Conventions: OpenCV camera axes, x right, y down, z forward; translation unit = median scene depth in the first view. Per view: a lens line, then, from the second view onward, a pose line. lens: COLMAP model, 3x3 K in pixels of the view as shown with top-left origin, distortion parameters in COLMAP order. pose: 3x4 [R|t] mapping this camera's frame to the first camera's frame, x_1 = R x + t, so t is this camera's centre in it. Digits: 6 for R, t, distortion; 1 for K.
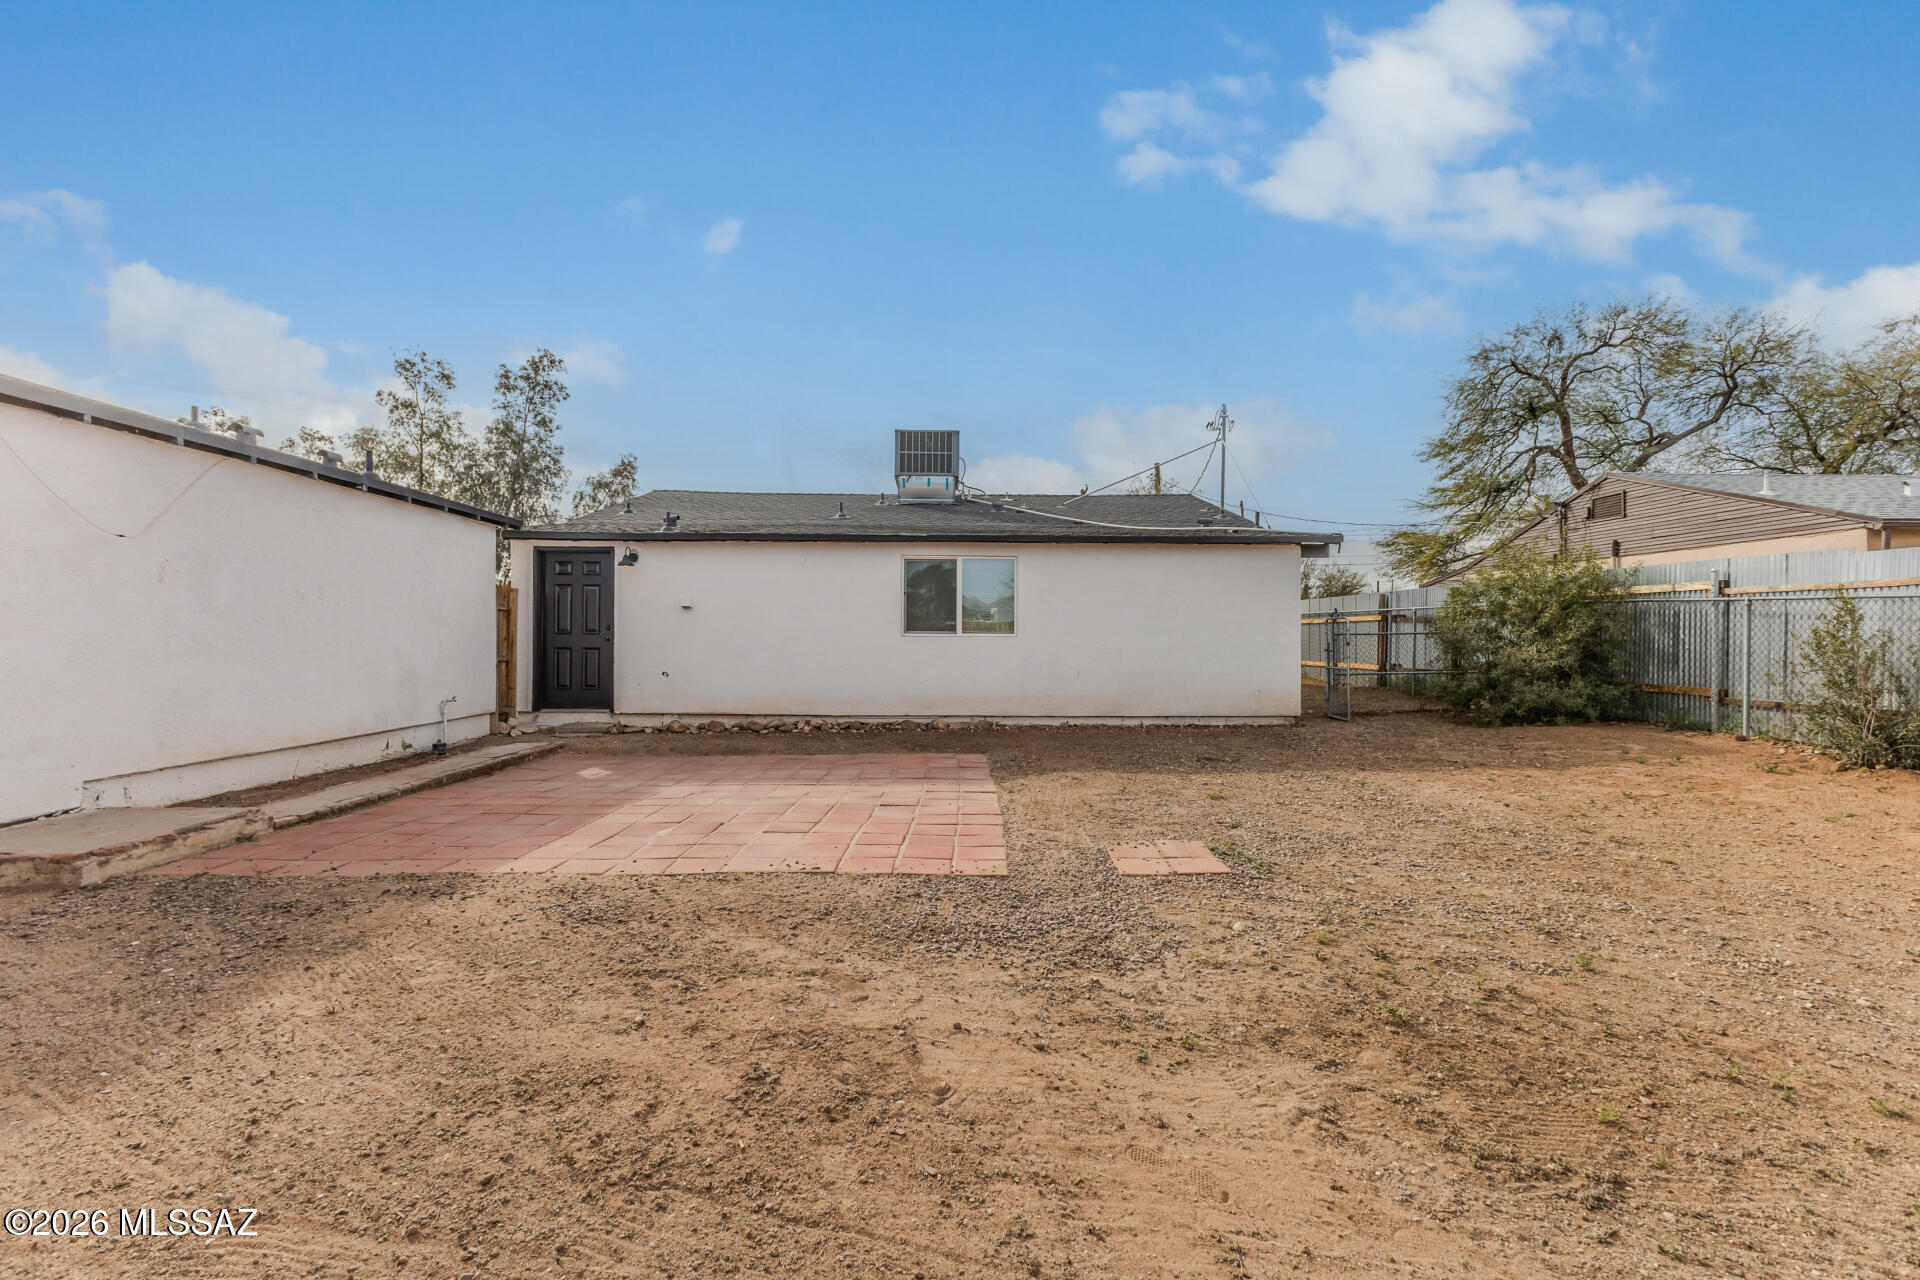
lens RADIAL K [[827.5, 0, 948.9], [0, 827.5, 635.4], [0, 0, 1]] dist [0.007673, -0.000006]
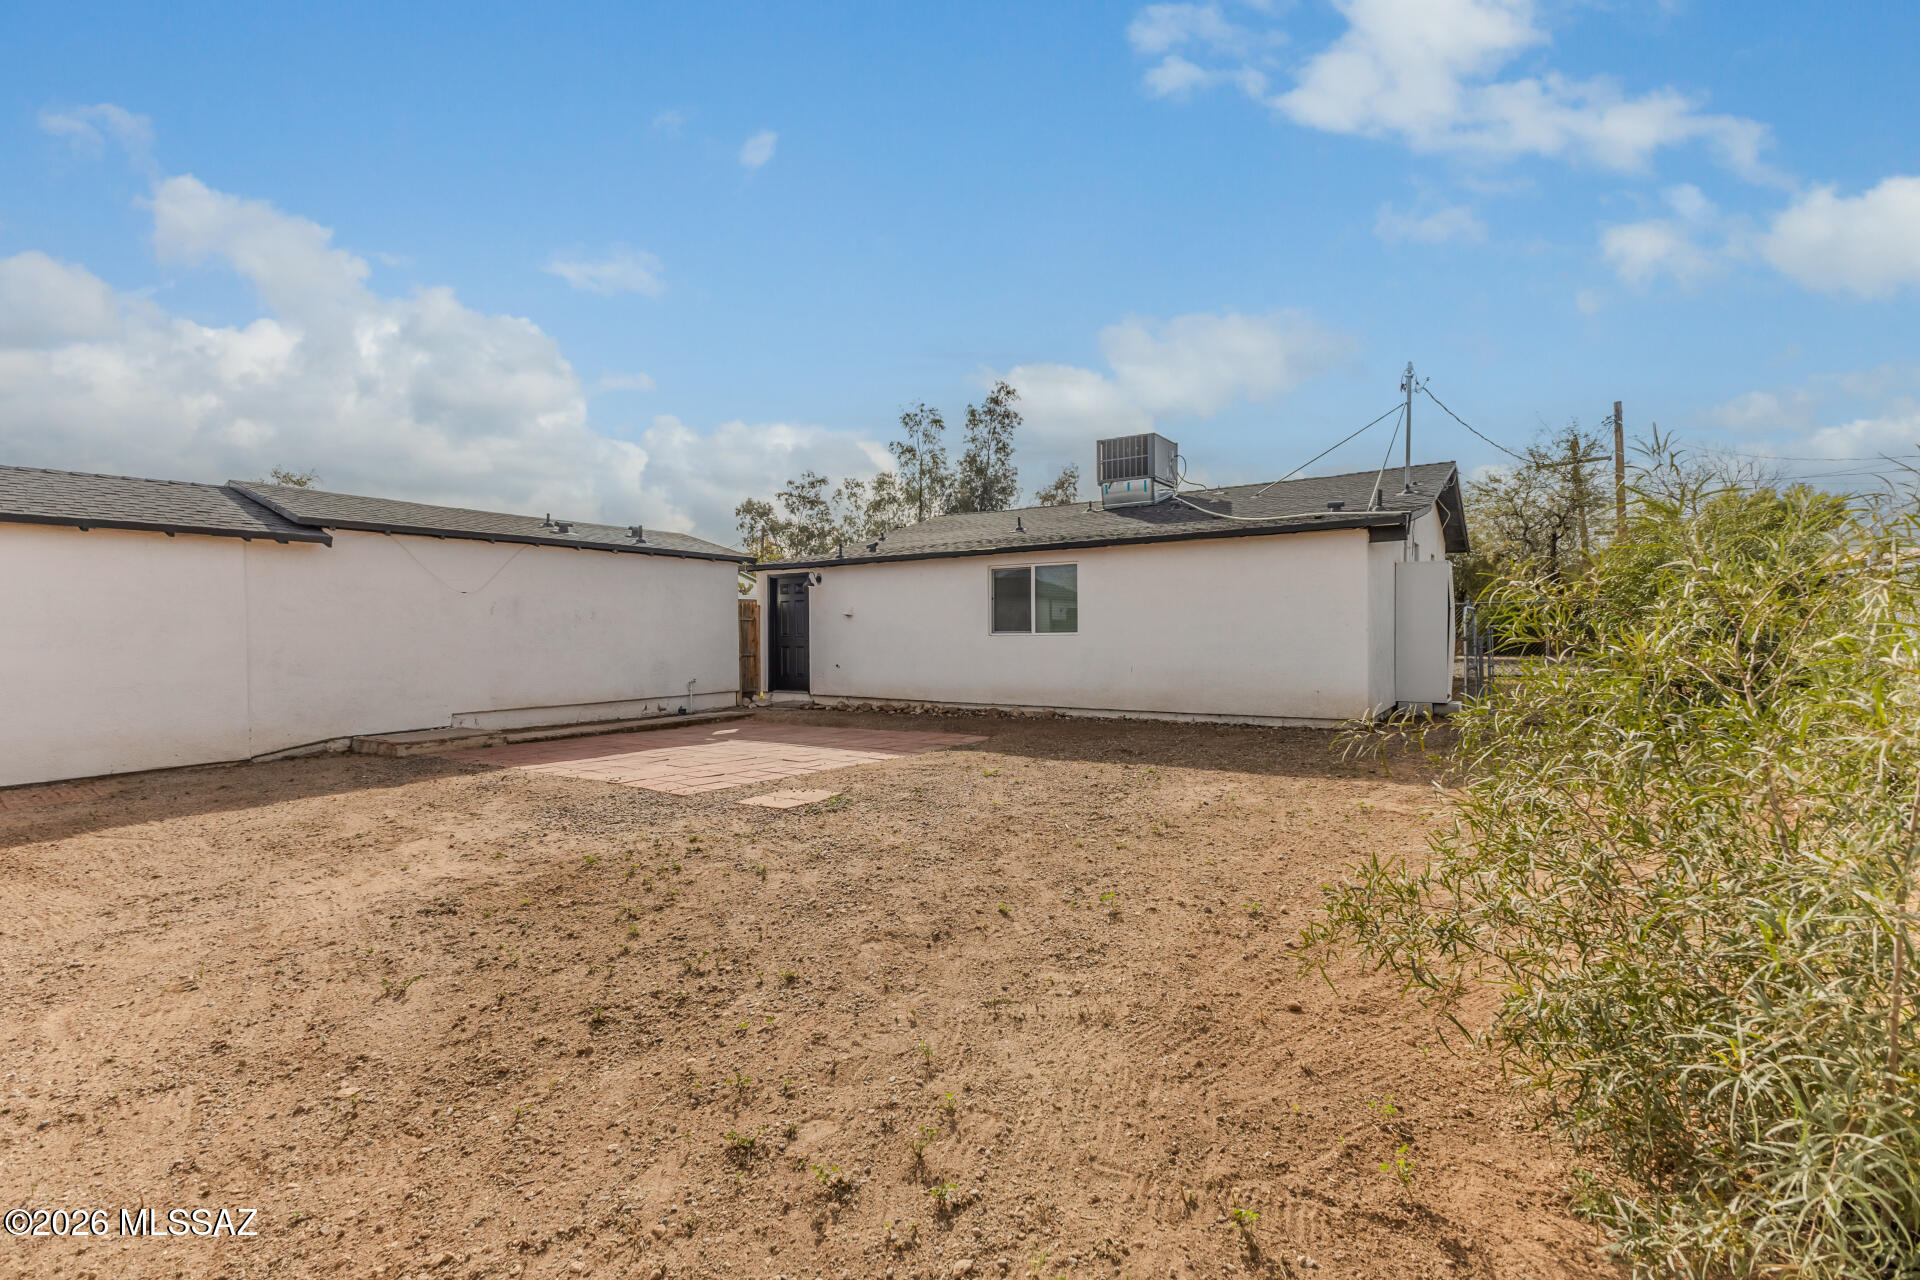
lens RADIAL K [[838.7, 0, 947.6], [0, 838.7, 623.7], [0, 0, 1]] dist [0.006612, -0.000649]
pose [[0.821305, -0.018063, -0.570203, 0.565035], [0.013763, 0.999835, -0.011850, -0.002429], [0.570323, 0.001885, 0.821418, -0.001802]]
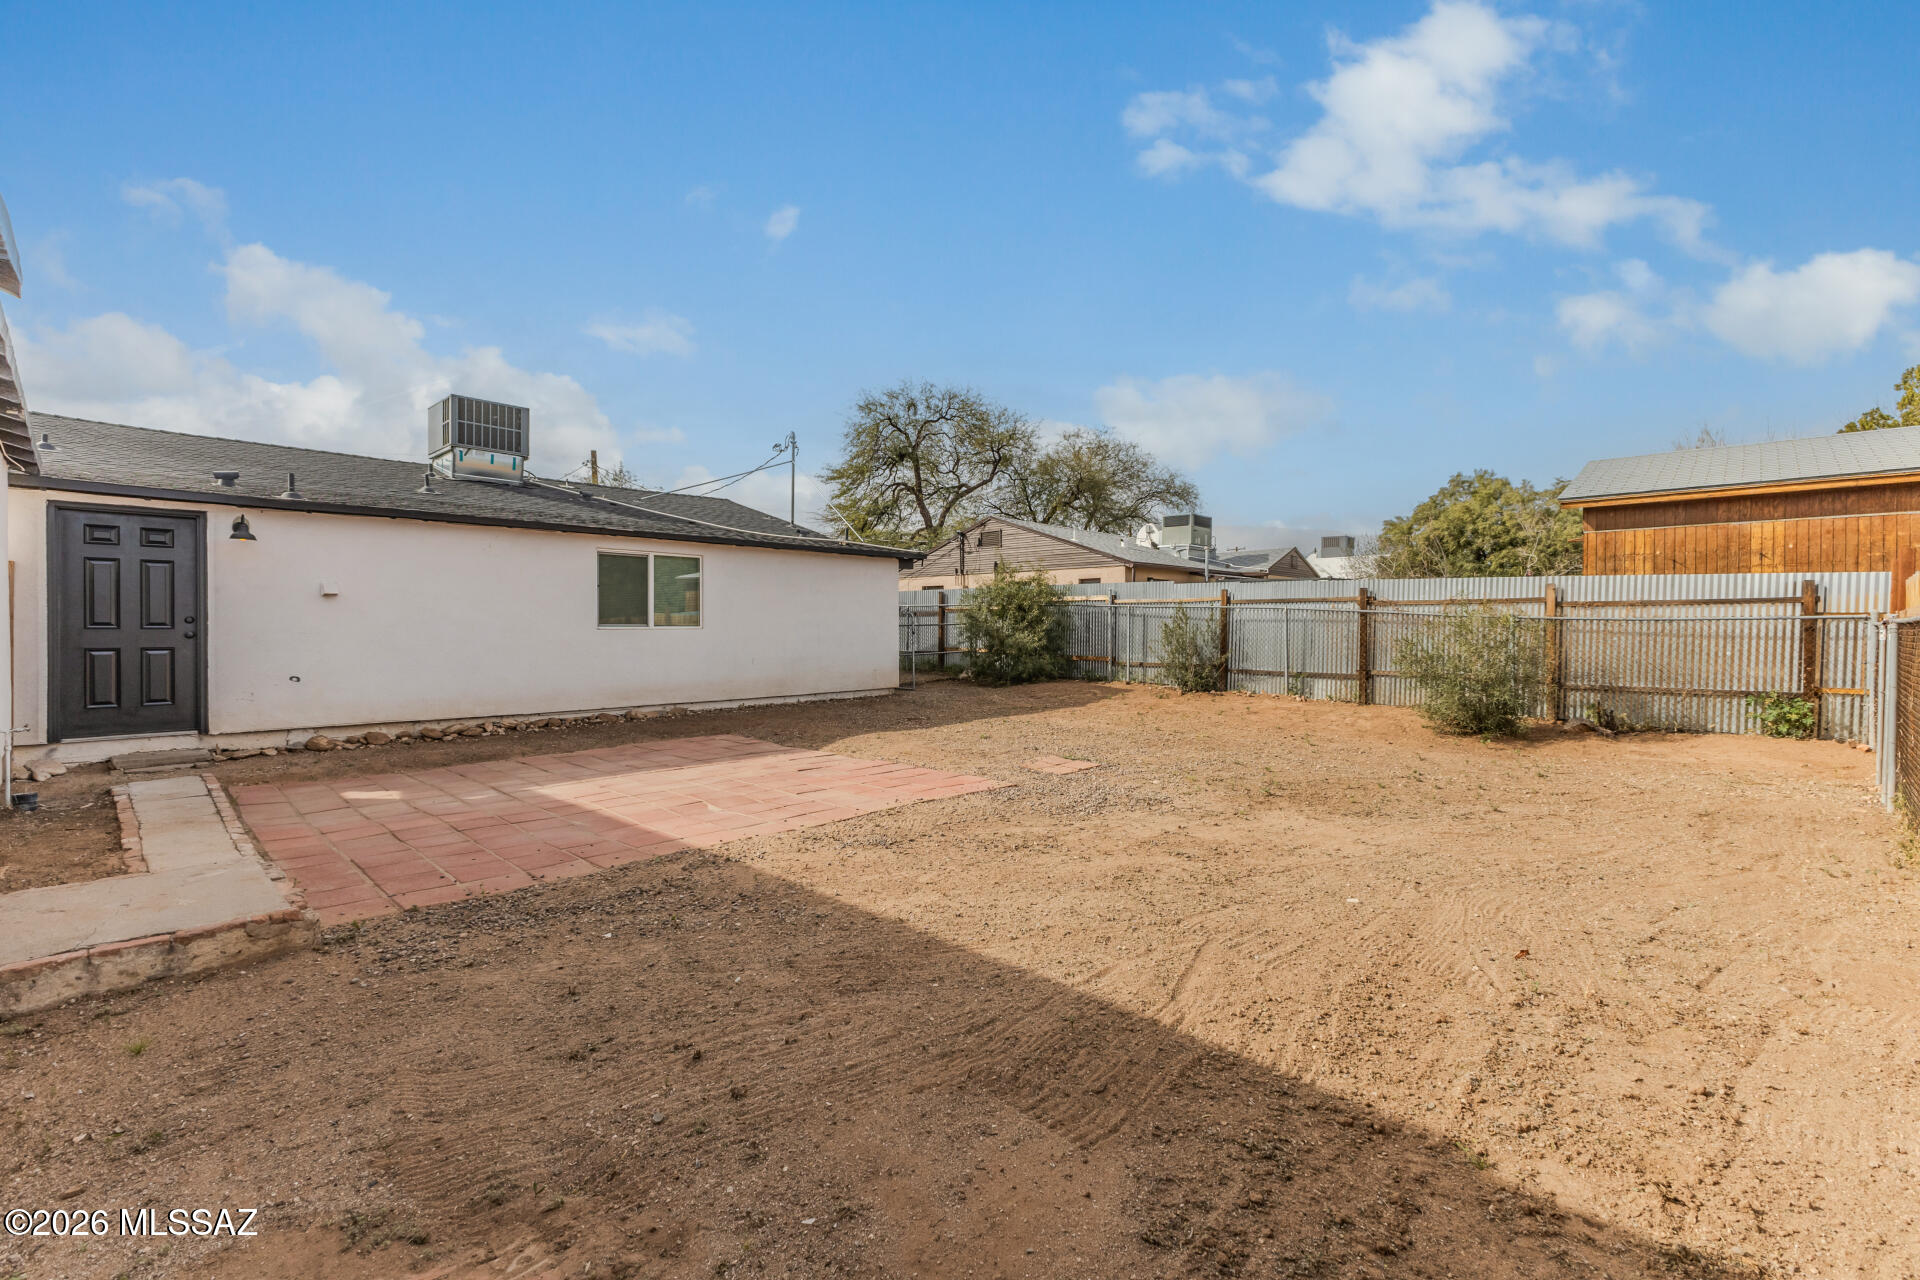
lens RADIAL K [[838.7, 0, 947.6], [0, 838.7, 623.7], [0, 0, 1]] dist [0.006612, -0.000649]
pose [[0.706587, -0.001460, 0.707625, -0.469939], [0.001611, 0.999999, 0.000454, -0.005249], [-0.707625, 0.000819, 0.706588, -0.009080]]
